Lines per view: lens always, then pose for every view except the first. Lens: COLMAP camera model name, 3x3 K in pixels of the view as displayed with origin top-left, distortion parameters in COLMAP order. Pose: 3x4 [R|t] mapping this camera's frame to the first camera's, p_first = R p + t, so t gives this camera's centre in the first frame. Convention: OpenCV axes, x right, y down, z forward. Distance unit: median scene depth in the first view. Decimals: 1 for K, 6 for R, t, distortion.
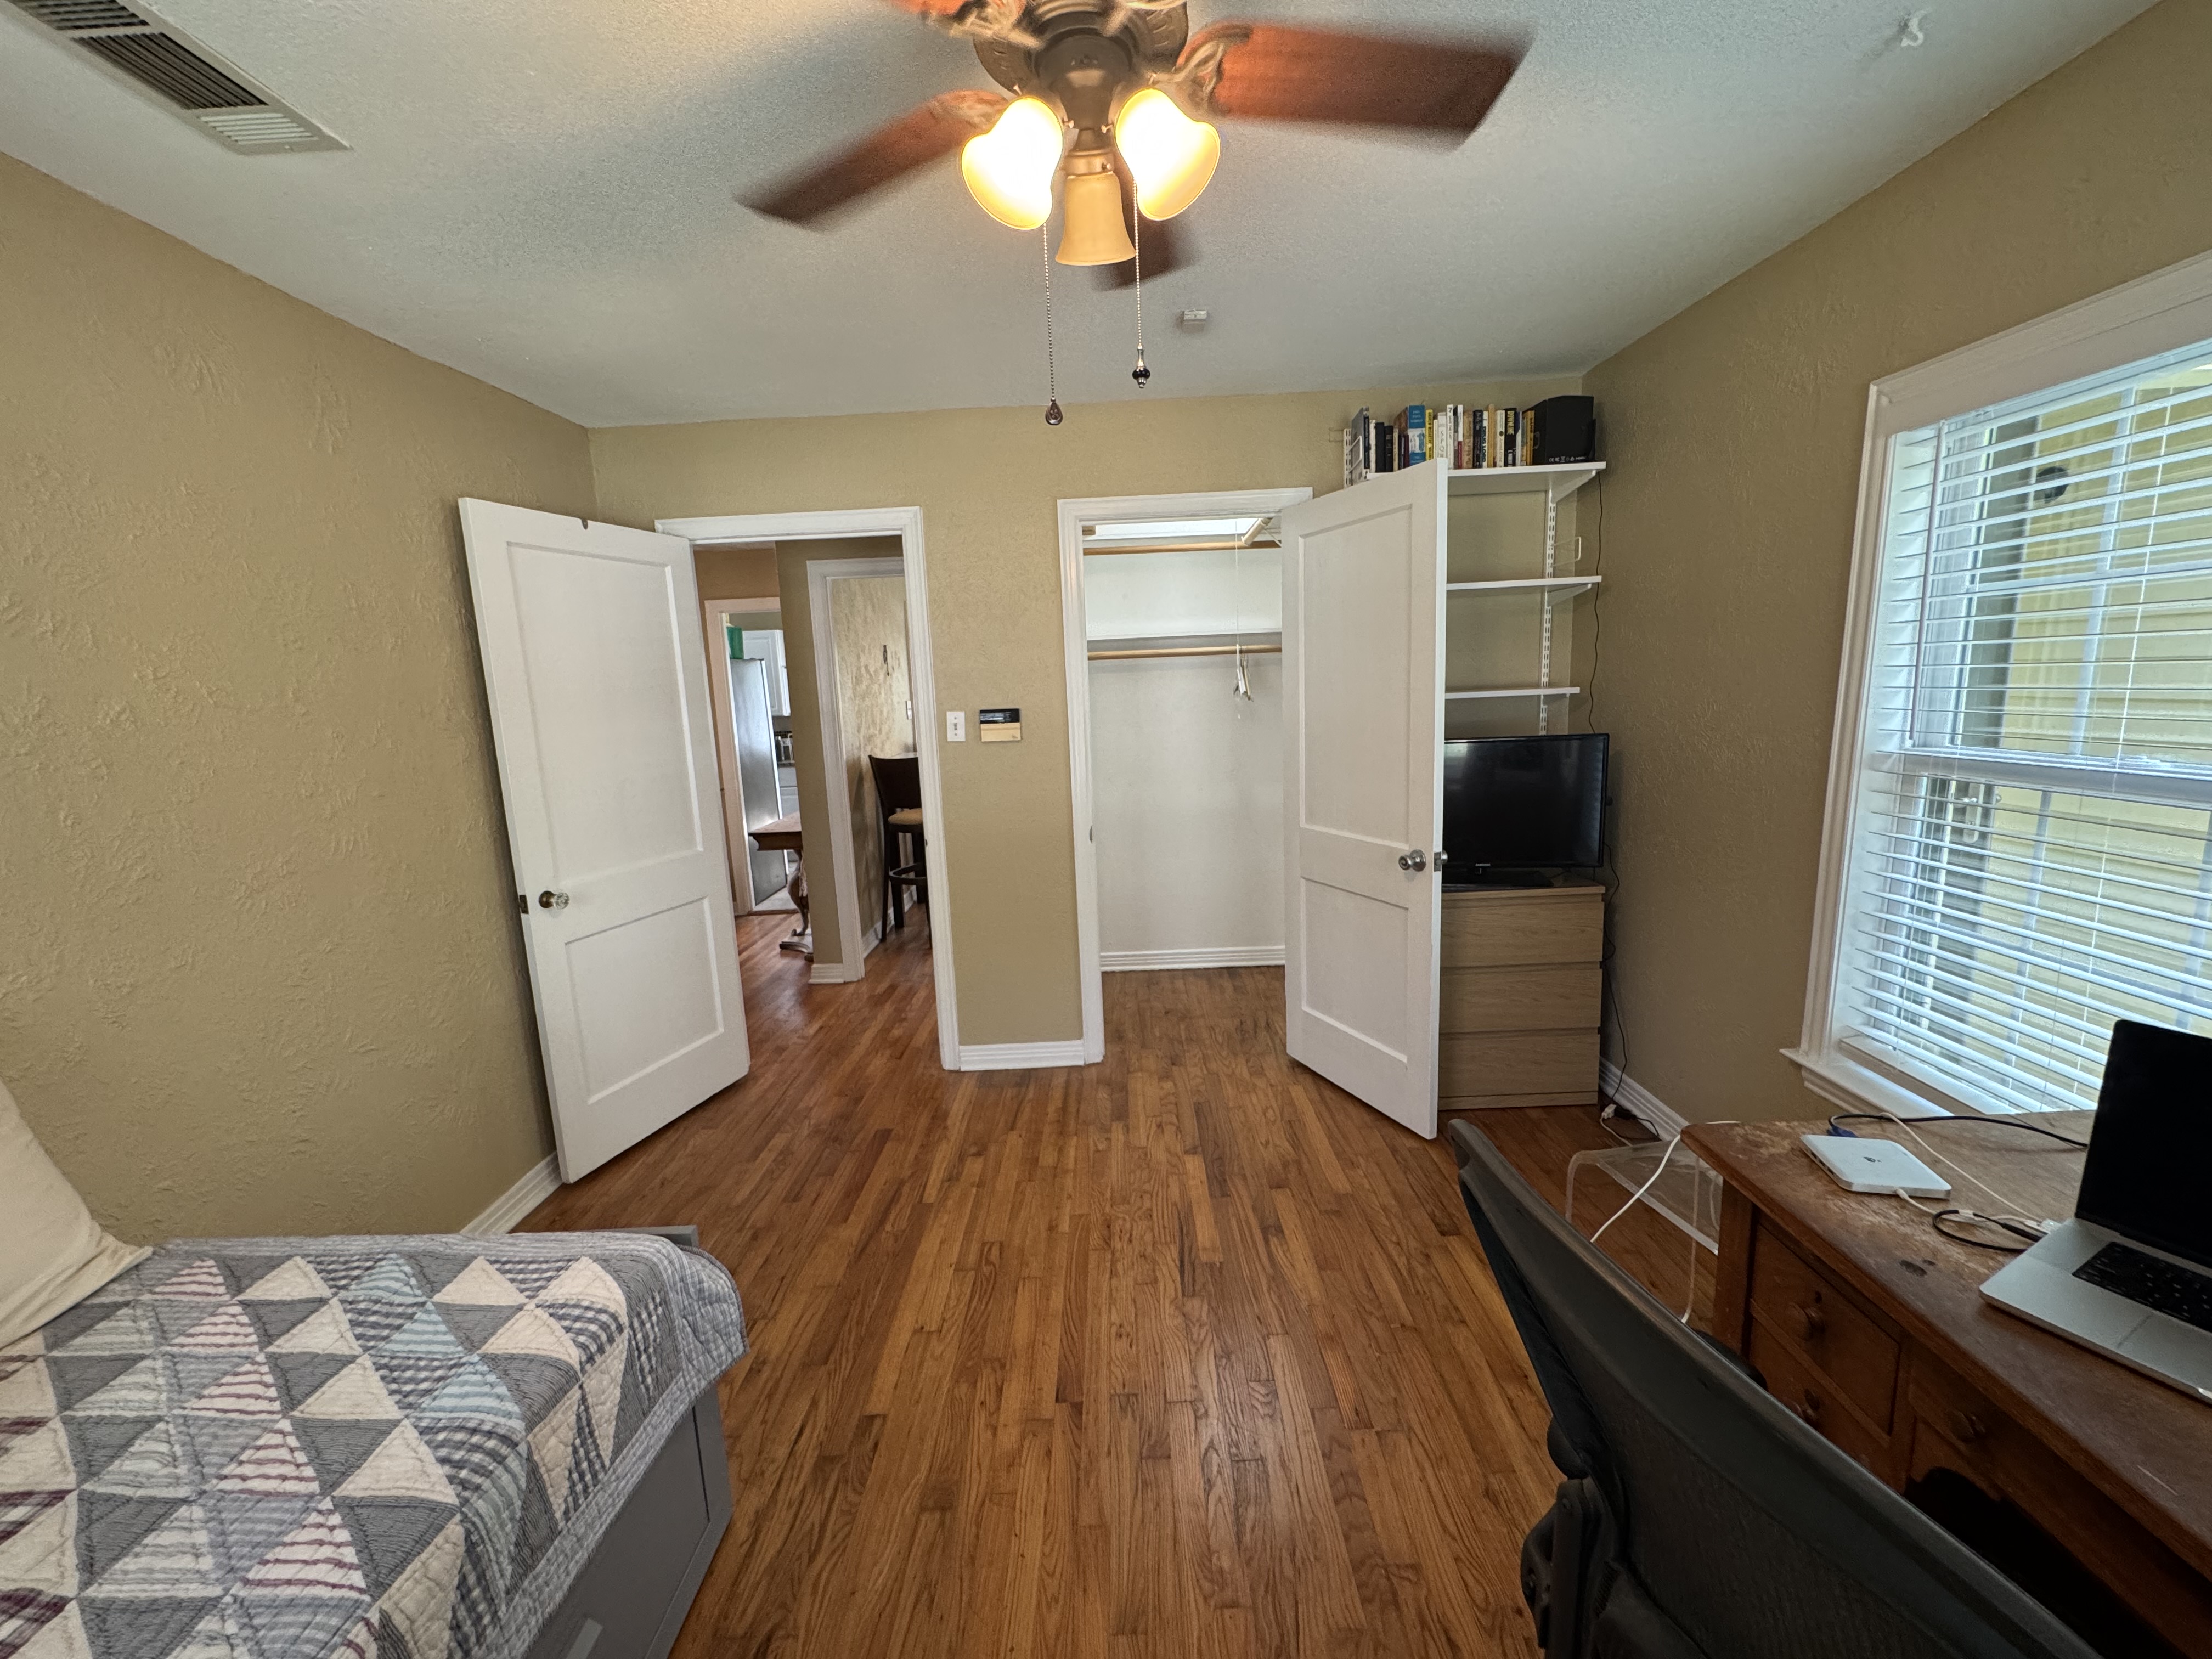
lens RADIAL K [[881.7, 0, 1103.5], [0, 881.7, 823.4], [0, 0, 1]] dist [-0.003214, 0.000186]
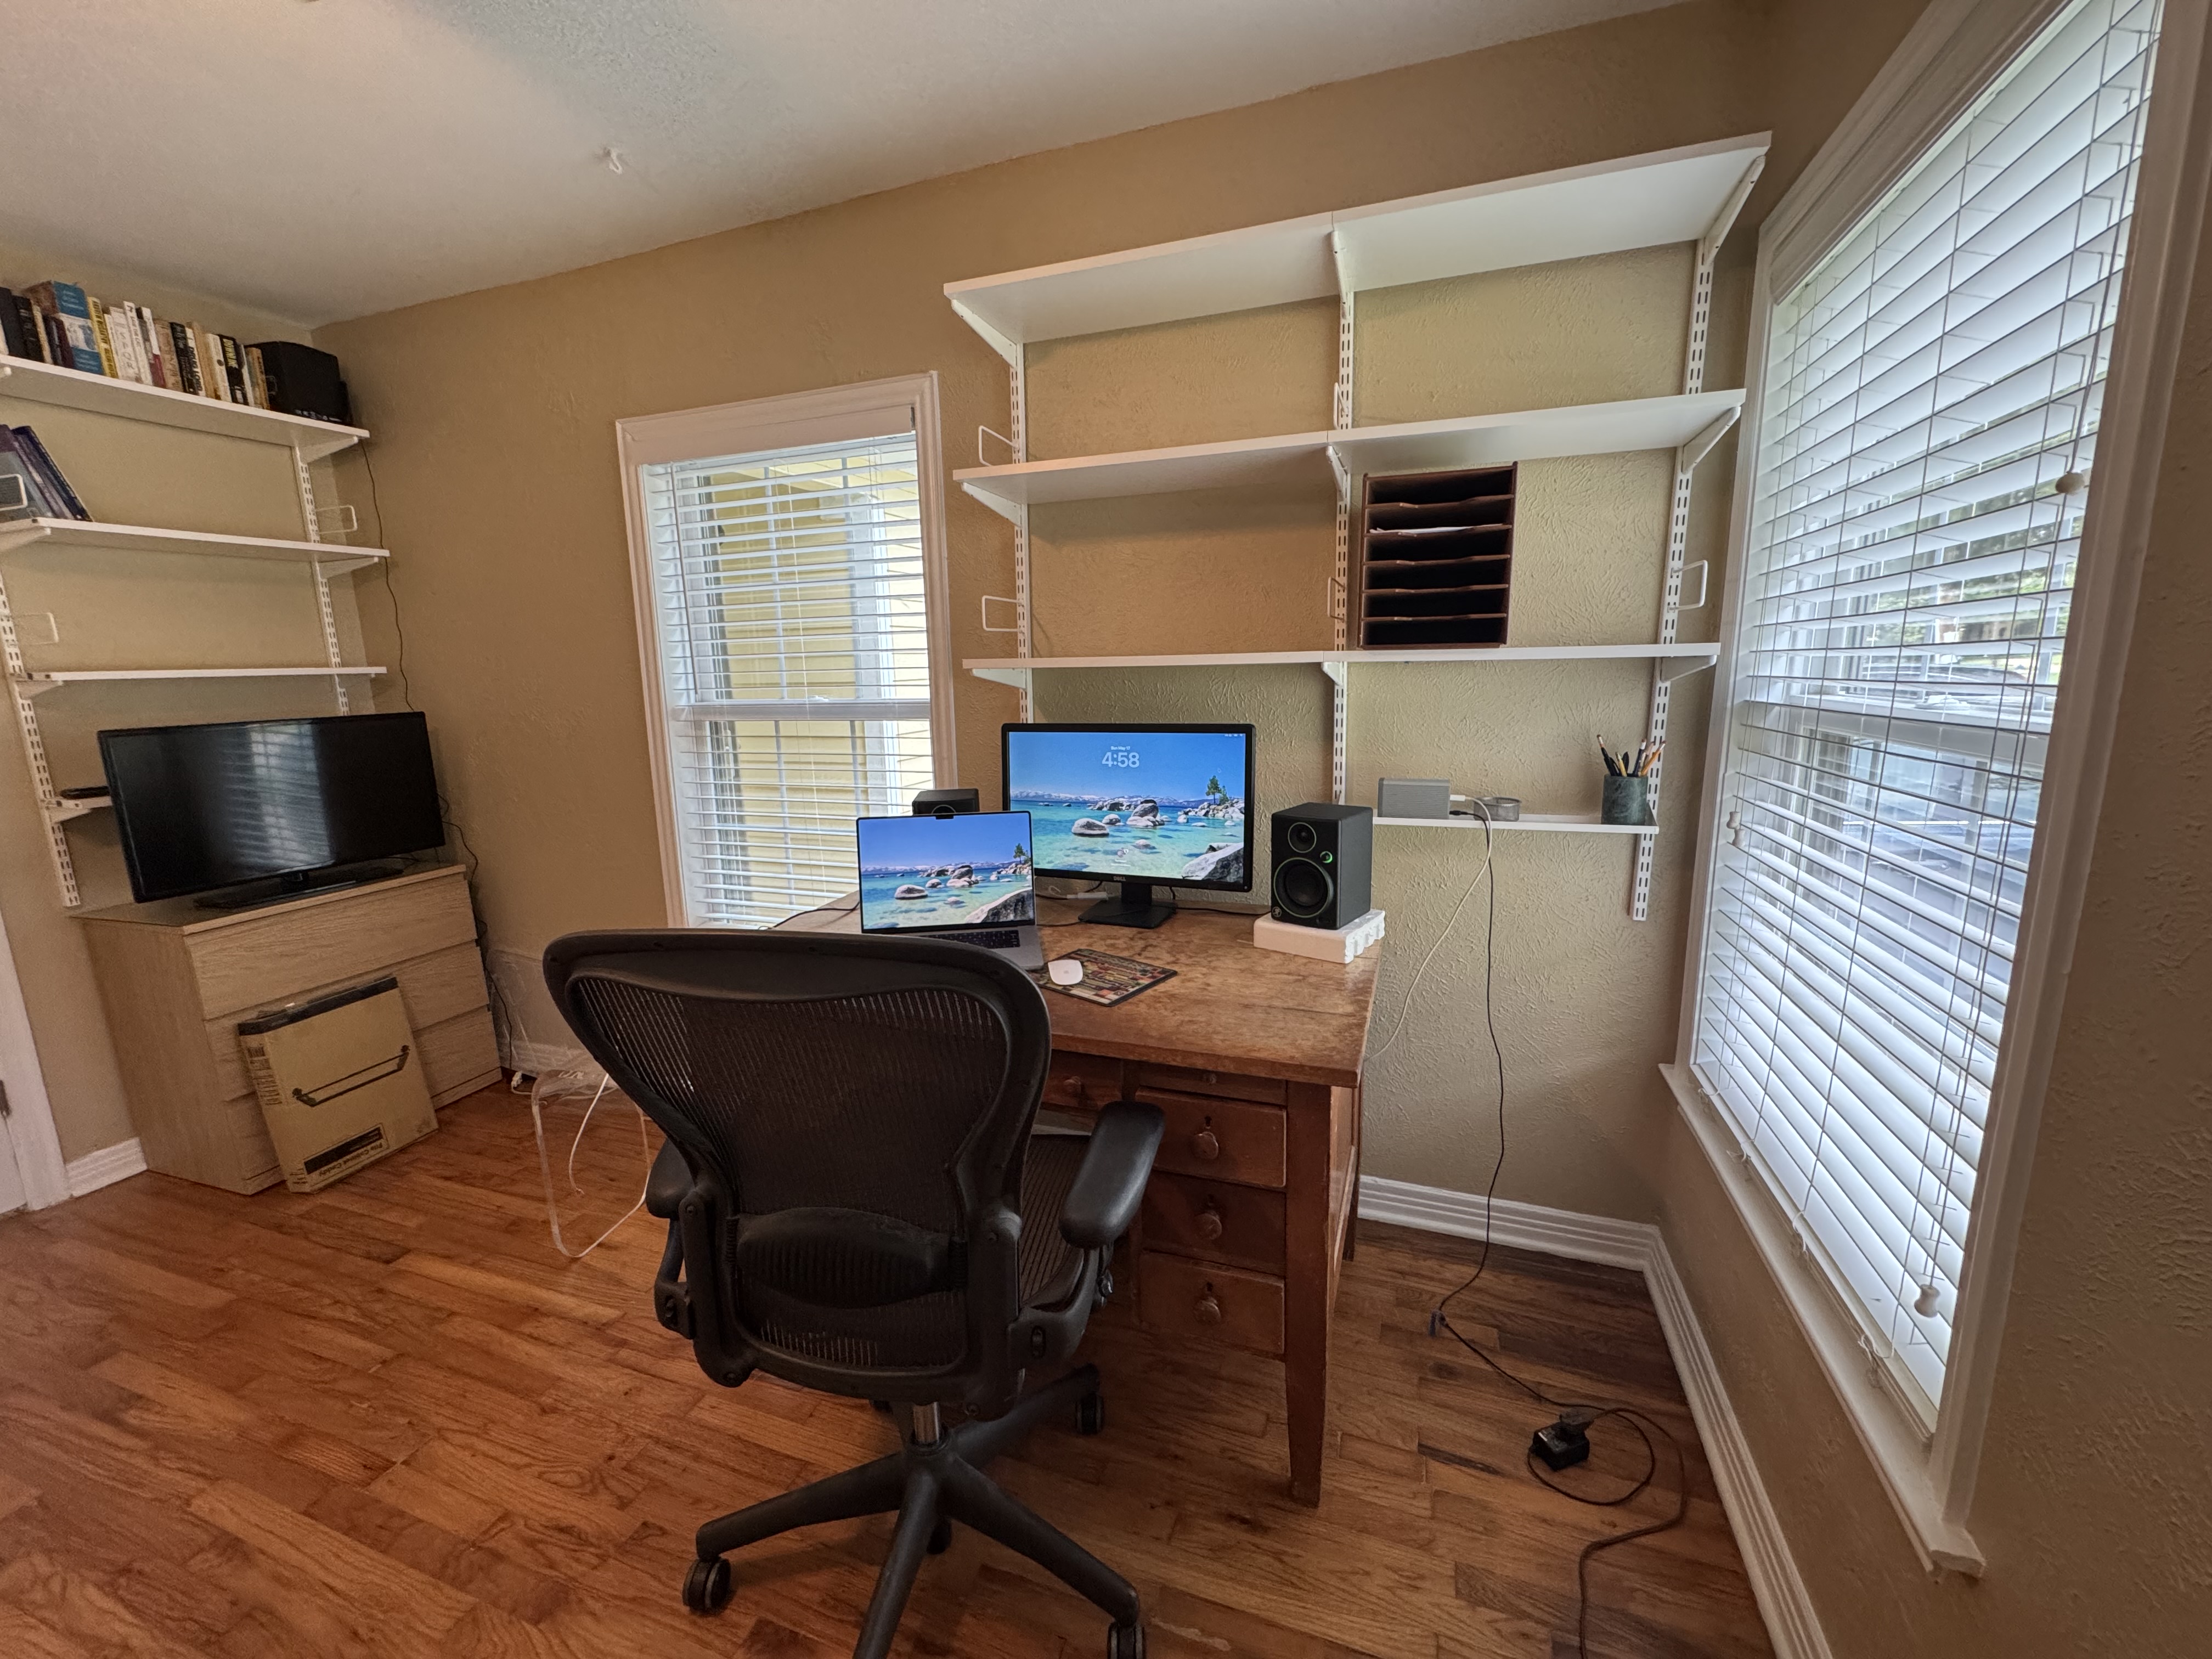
lens RADIAL K [[881.7, 0, 1110.8], [0, 881.7, 820.8], [0, 0, 1]] dist [-0.003214, 0.000186]
pose [[0.325743, -0.134395, 0.935857, -0.118863], [0.161715, 0.983178, 0.084903, 0.056846], [-0.931525, 0.123685, 0.341997, -0.030227]]
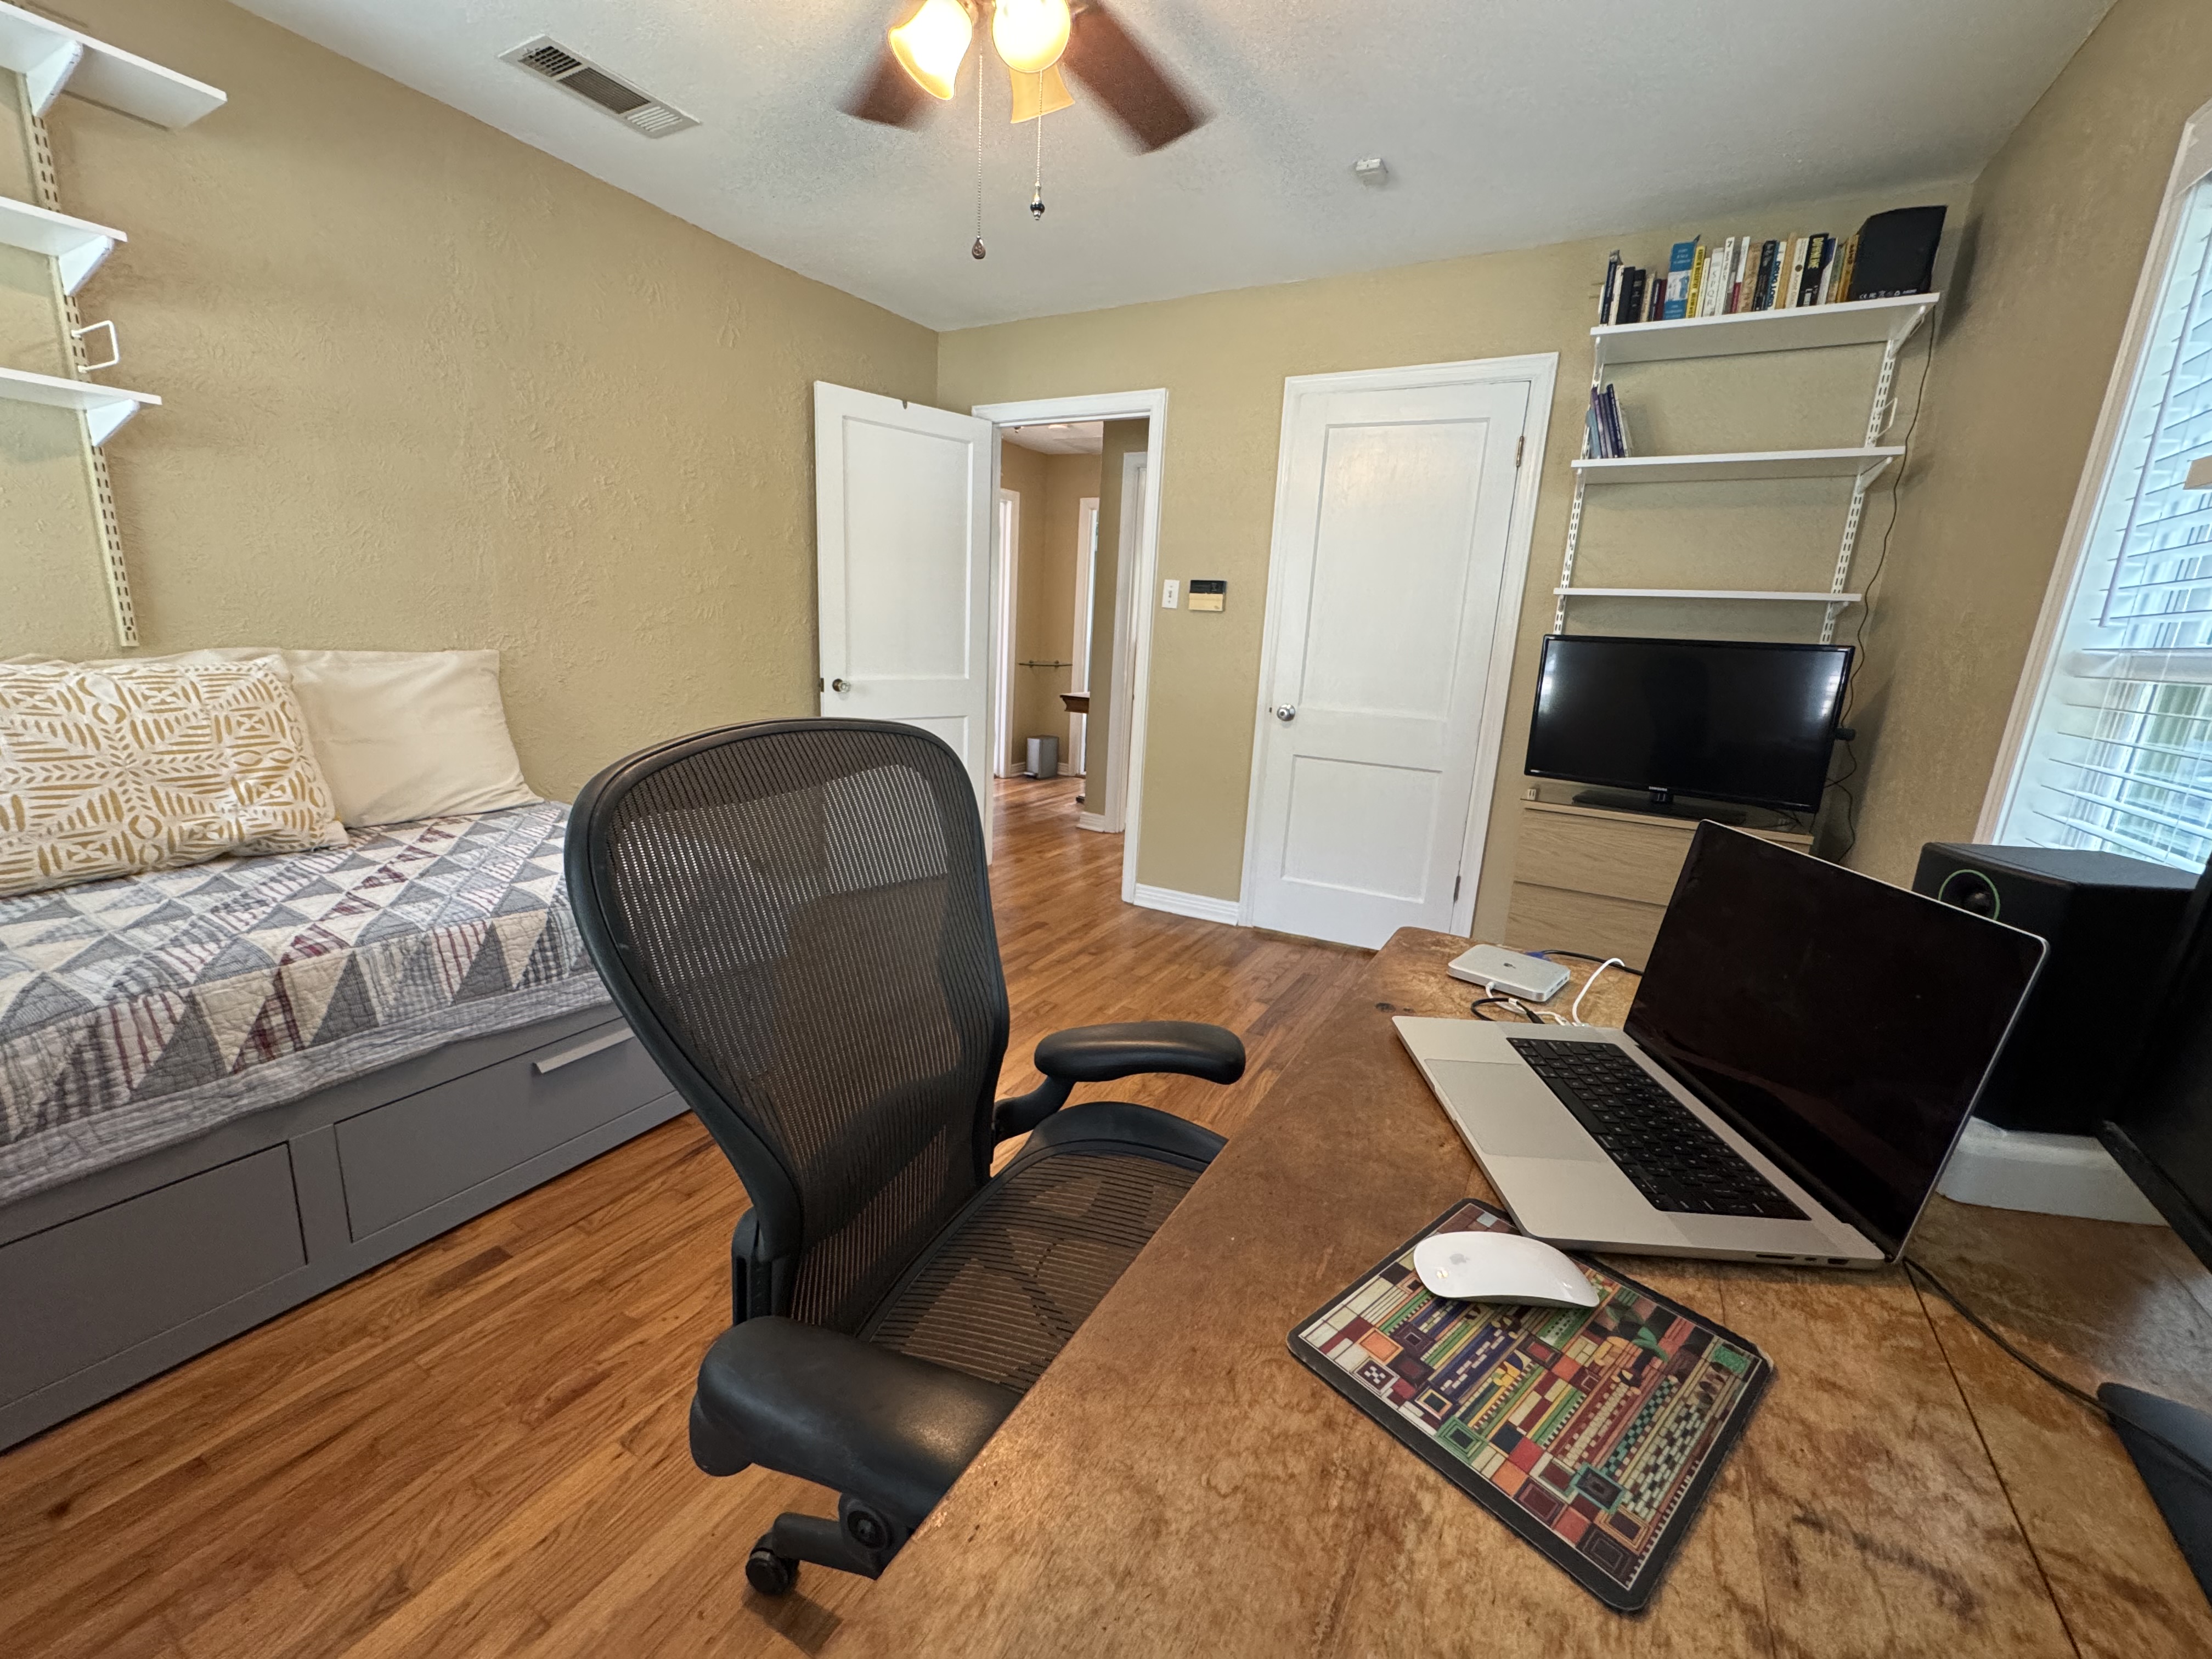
lens RADIAL K [[881.7, 0, 1101.3], [0, 881.7, 821.5], [0, 0, 1]] dist [-0.003214, 0.000186]
pose [[0.870109, 0.191547, -0.454115, 0.363112], [-0.163001, 0.981378, 0.101630, 0.082838], [0.465126, -0.014408, 0.885127, -0.025811]]
